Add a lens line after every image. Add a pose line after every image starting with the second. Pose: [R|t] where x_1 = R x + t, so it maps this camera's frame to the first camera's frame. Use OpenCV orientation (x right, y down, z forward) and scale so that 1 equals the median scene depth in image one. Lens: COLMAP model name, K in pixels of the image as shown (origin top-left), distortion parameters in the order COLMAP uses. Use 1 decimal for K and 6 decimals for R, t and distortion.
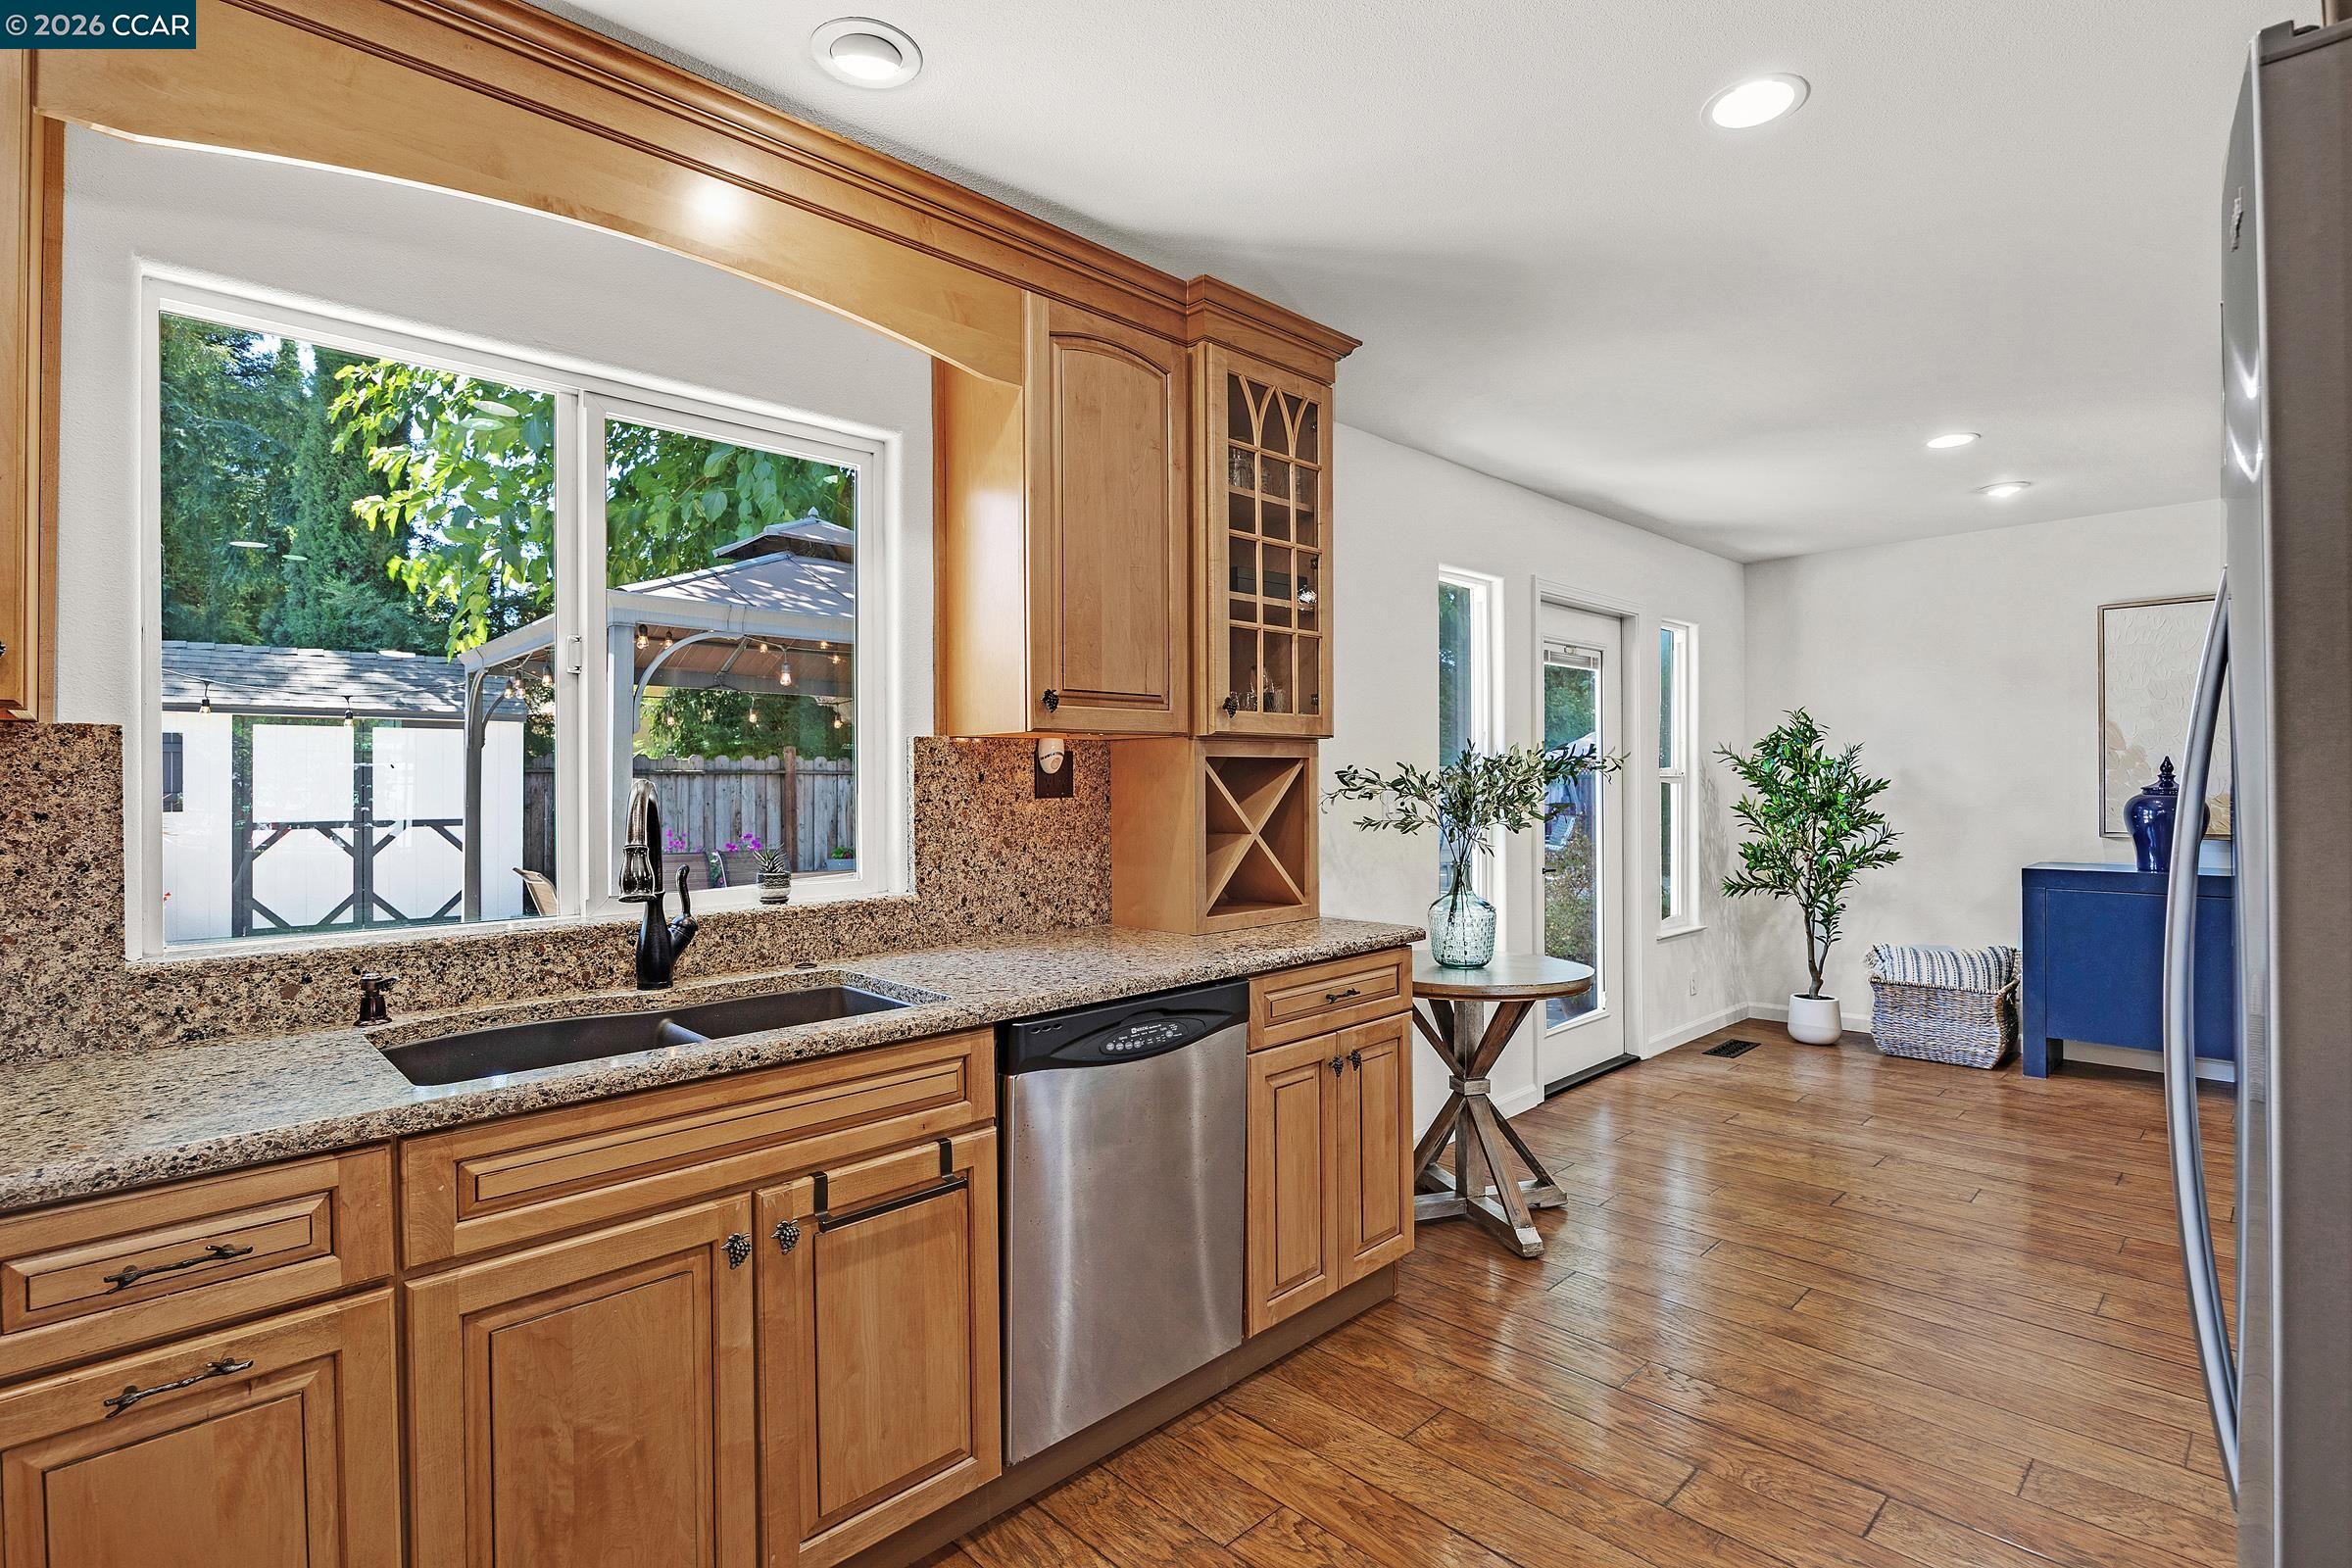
lens RADIAL K [[1113.5, 0, 1177.4], [0, 1113.5, 780.3], [0, 0, 1]] dist [-0.007411, -0.000908]
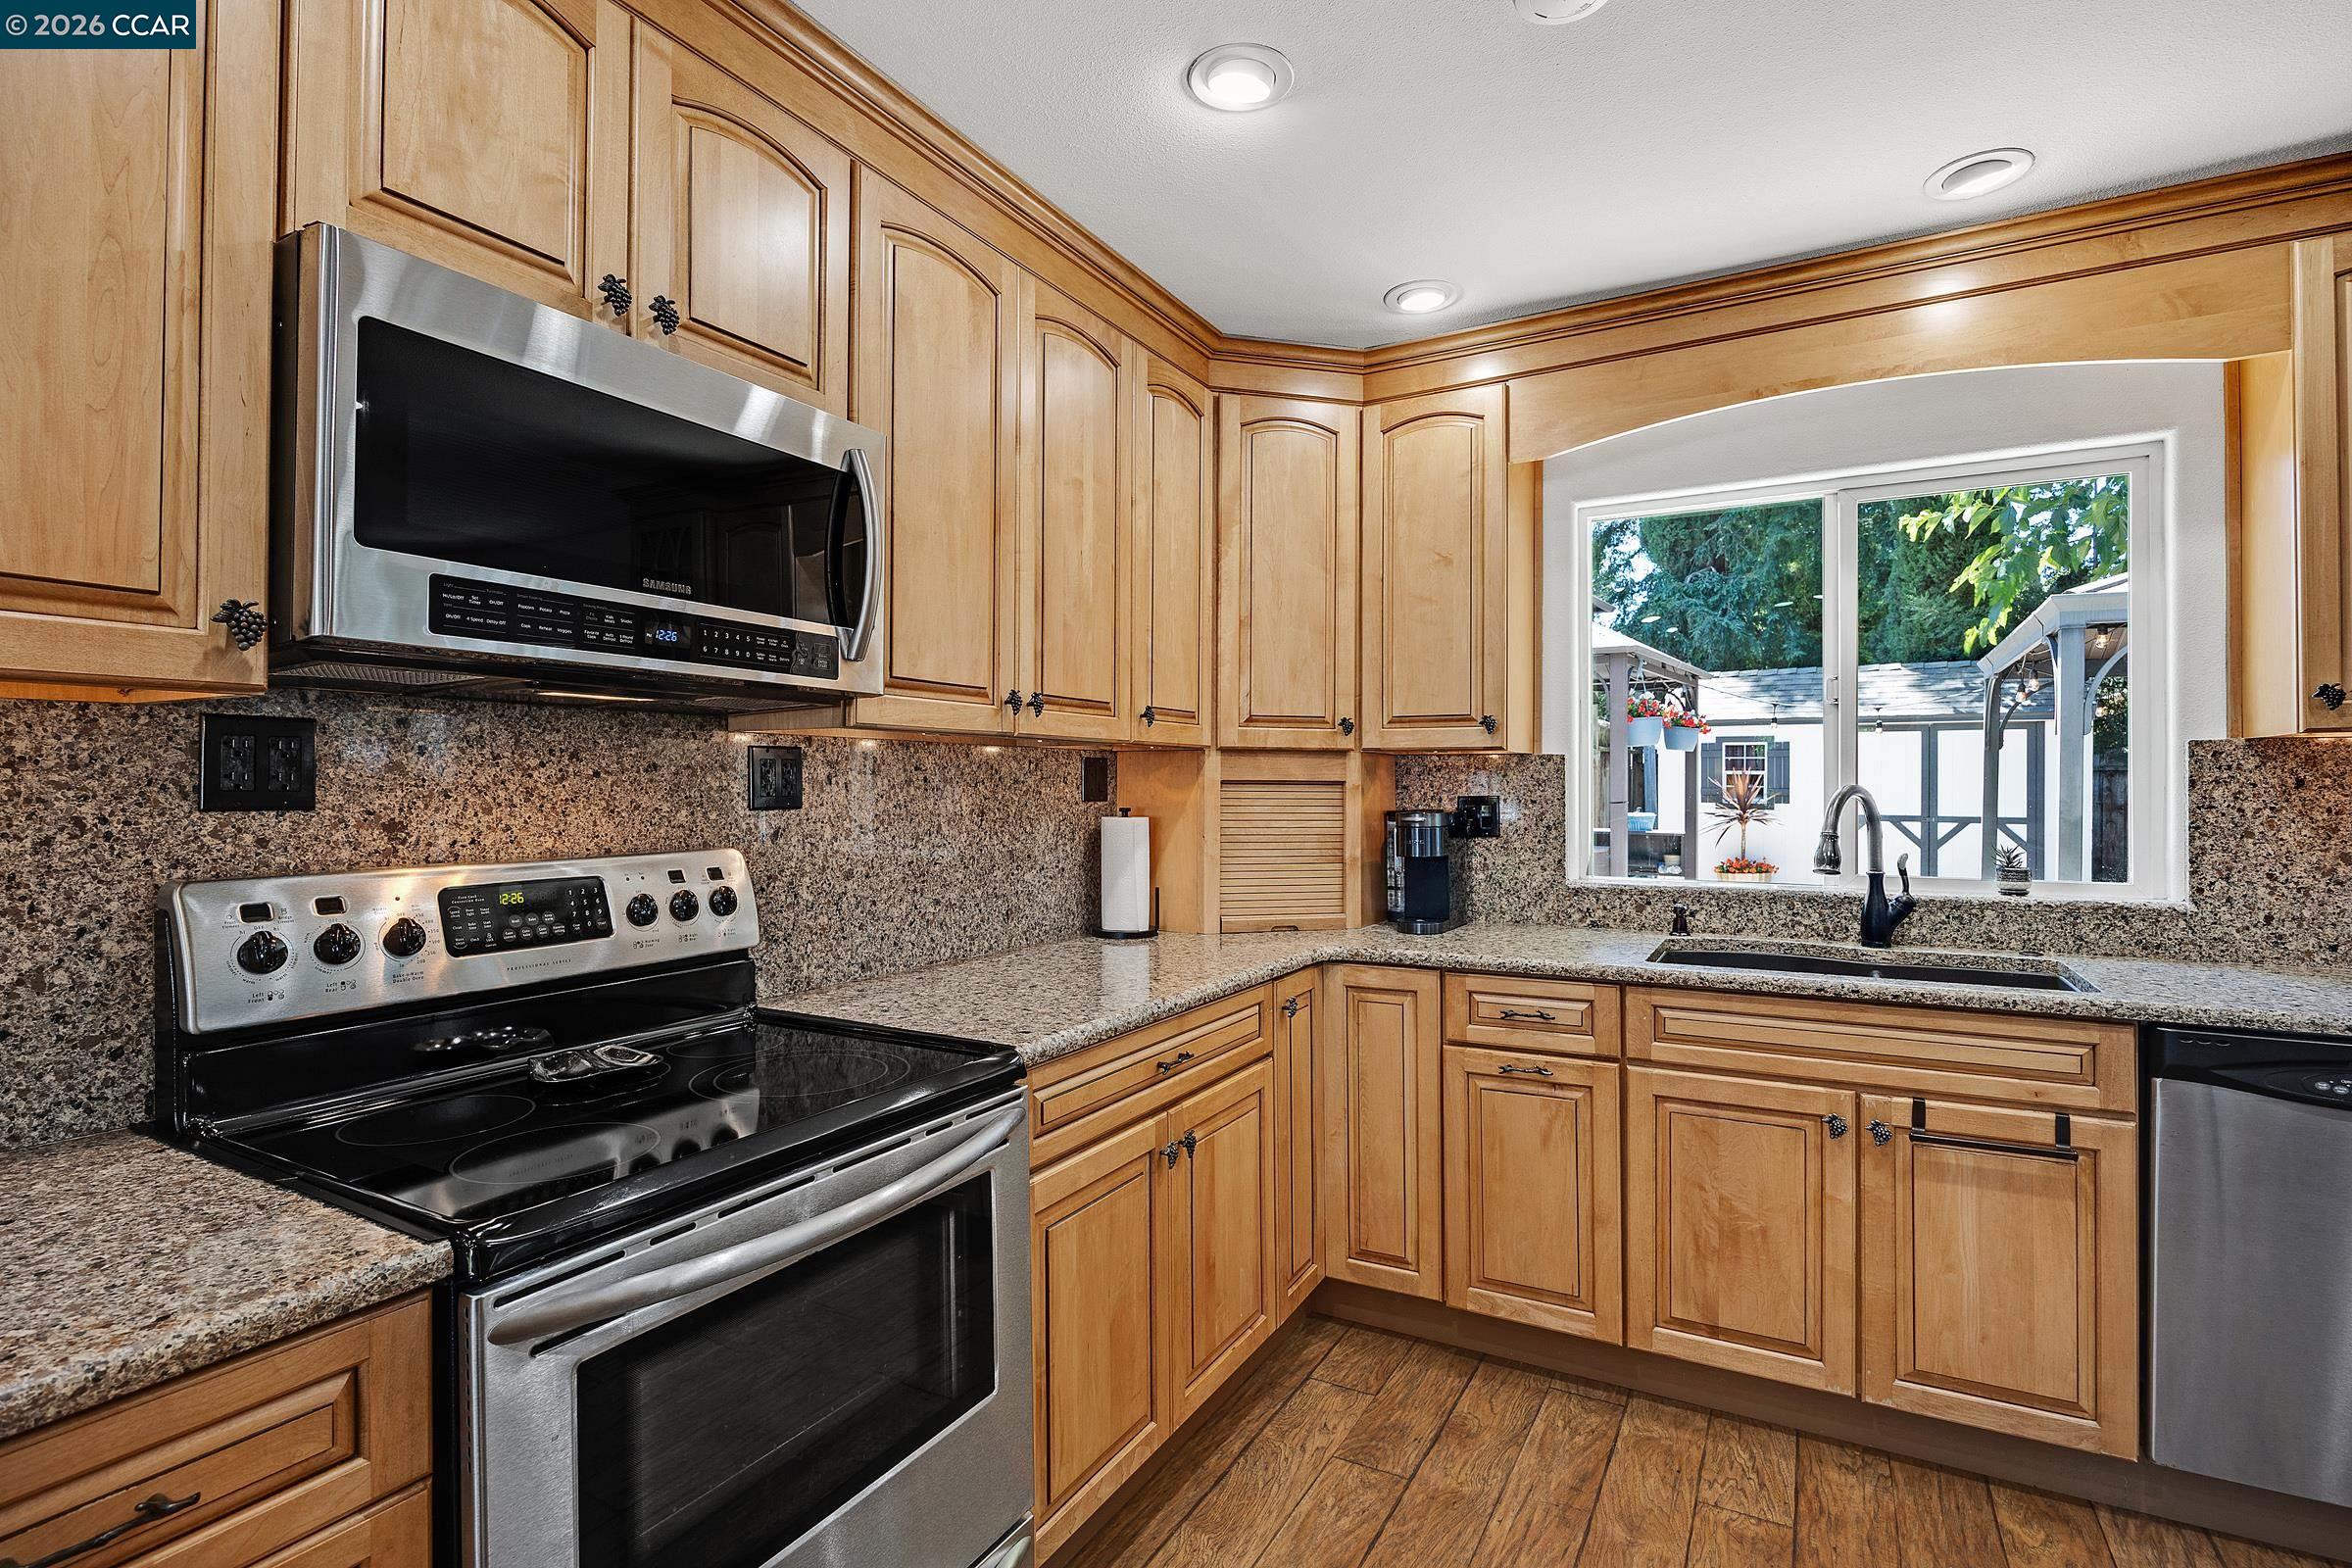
lens RADIAL K [[1113.5, 0, 1177.4], [0, 1113.5, 780.3], [0, 0, 1]] dist [-0.007411, -0.000908]
pose [[0.282500, 0.003454, -0.959261, 0.490636], [-0.000854, 0.999994, 0.003349, -0.008066], [0.959267, -0.000126, 0.282501, -0.123993]]
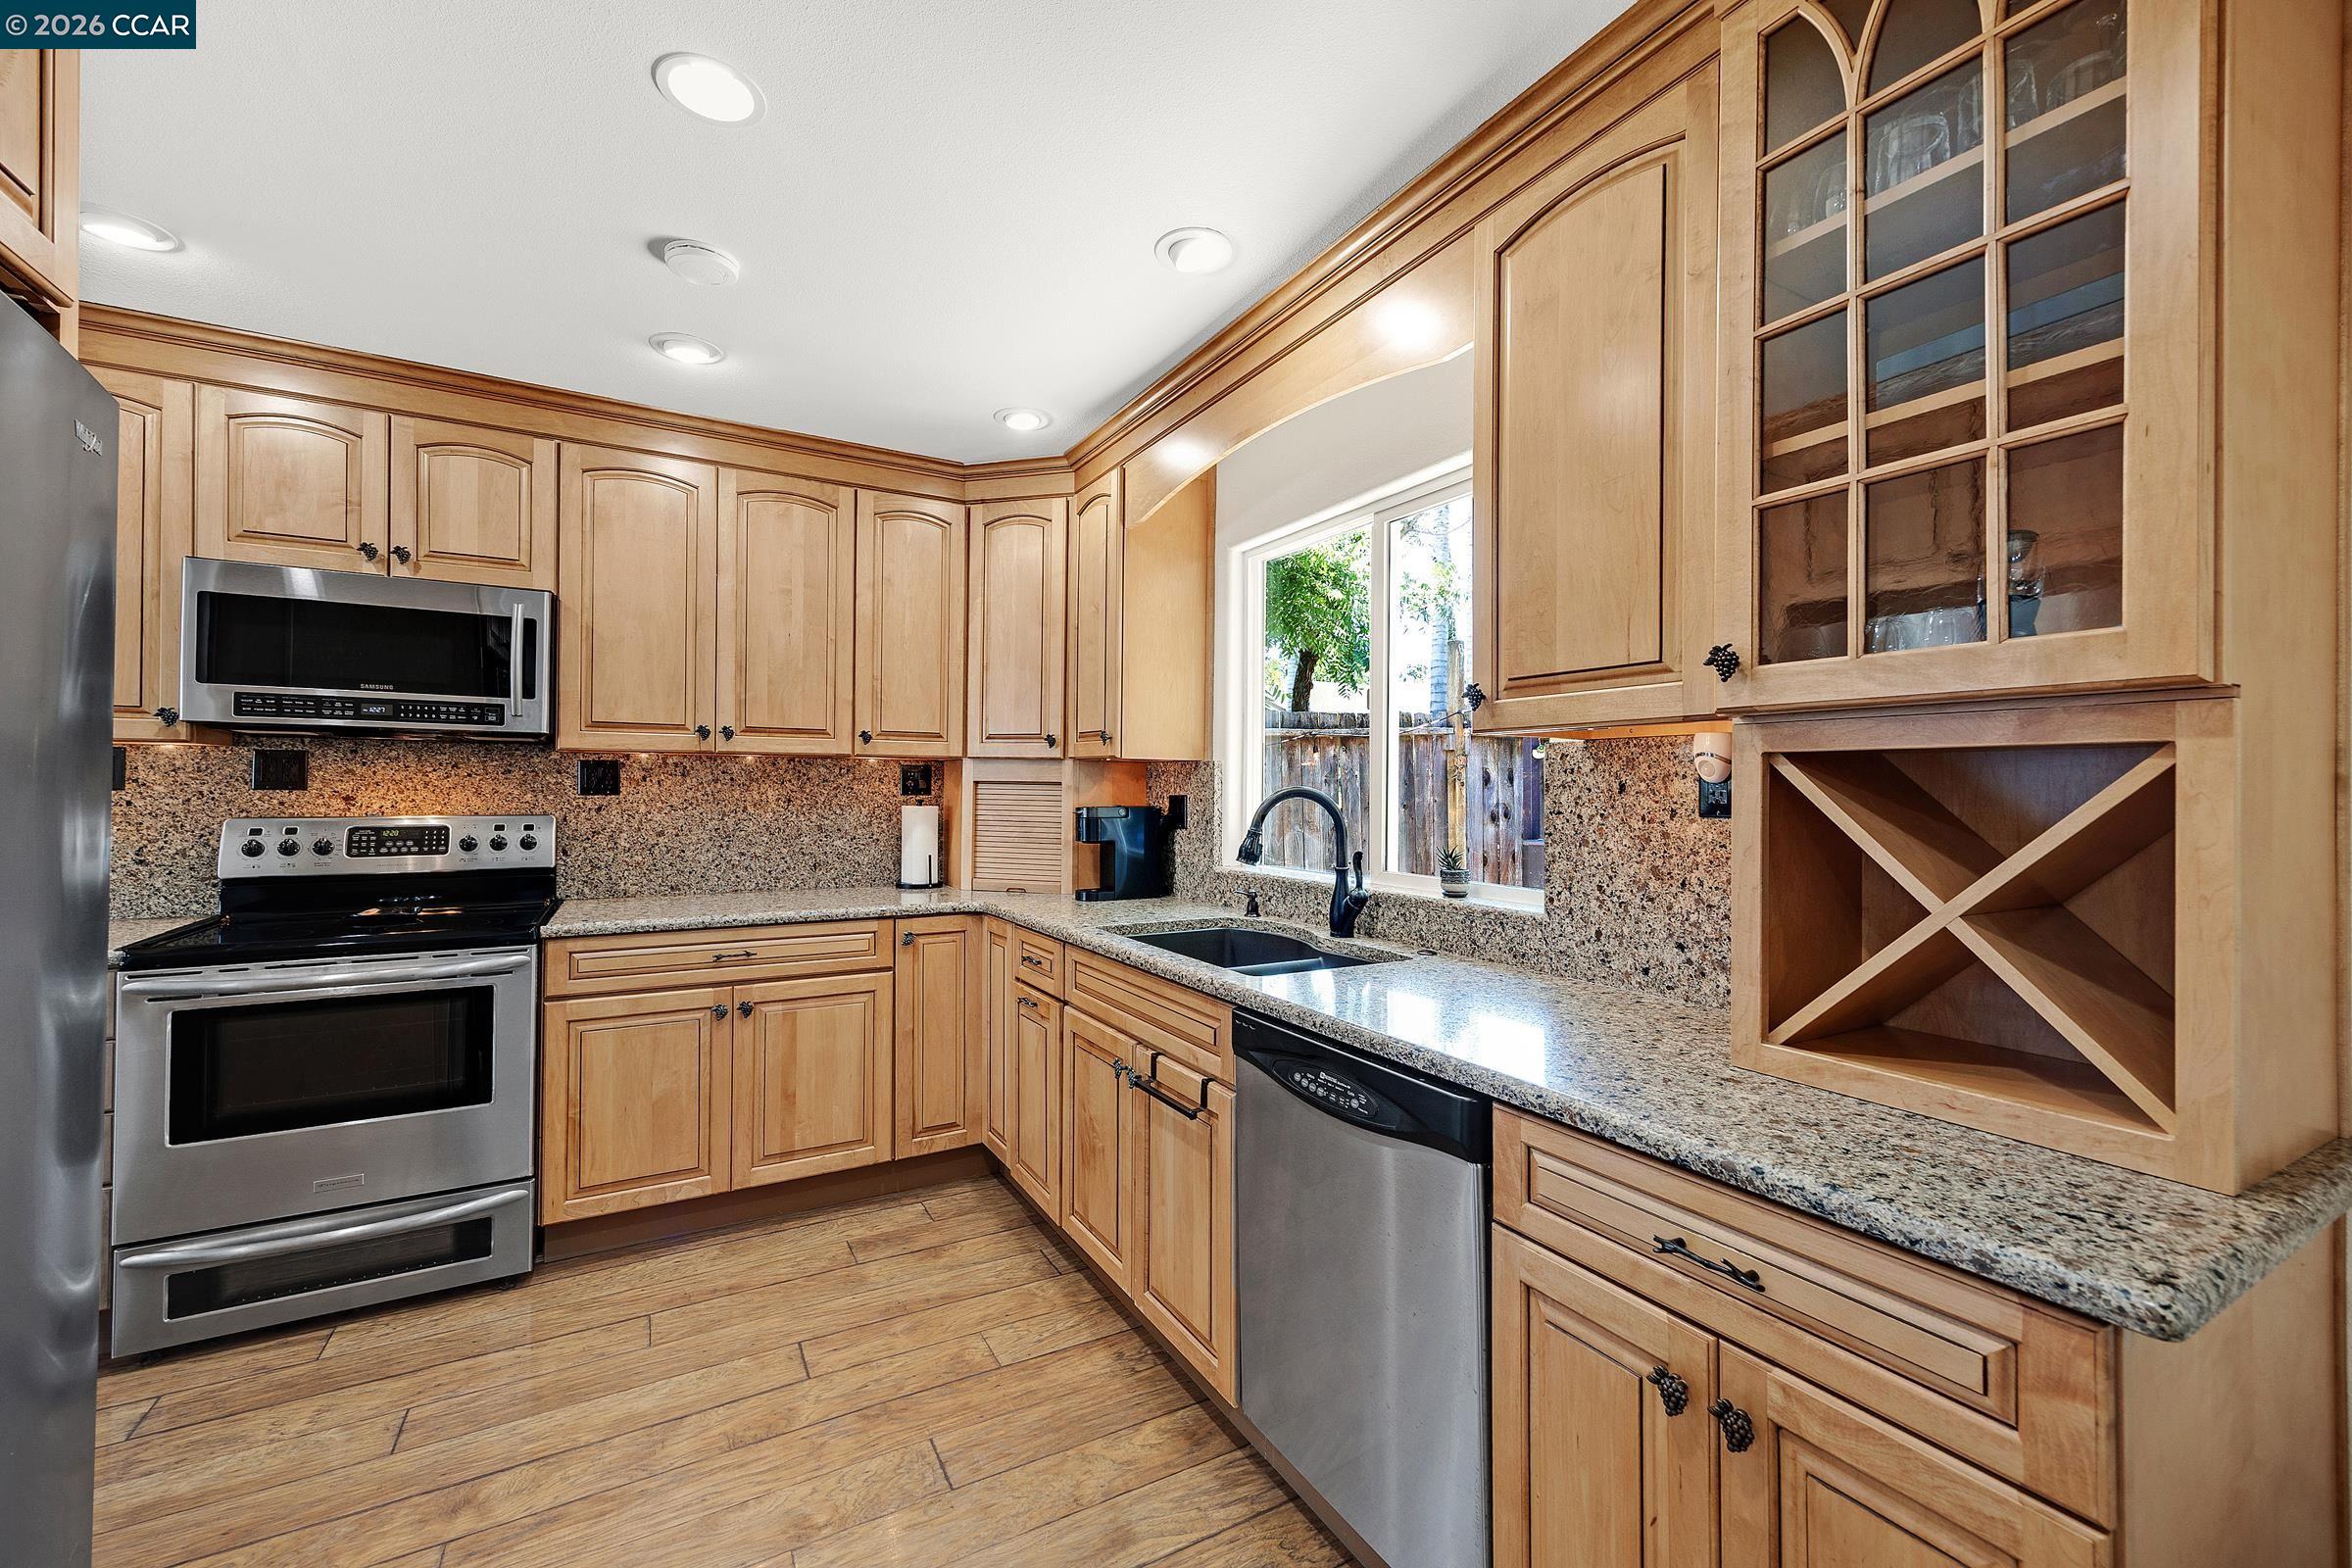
lens RADIAL K [[949.6, 0, 1180.1], [0, 949.6, 781.3], [0, 0, 1]] dist [0.006696, 0.000183]
pose [[-0.249242, 0.001755, -0.968440, 0.679540], [-0.004519, 0.999985, 0.002975, -0.009148], [0.968431, 0.005118, -0.249231, 1.020937]]
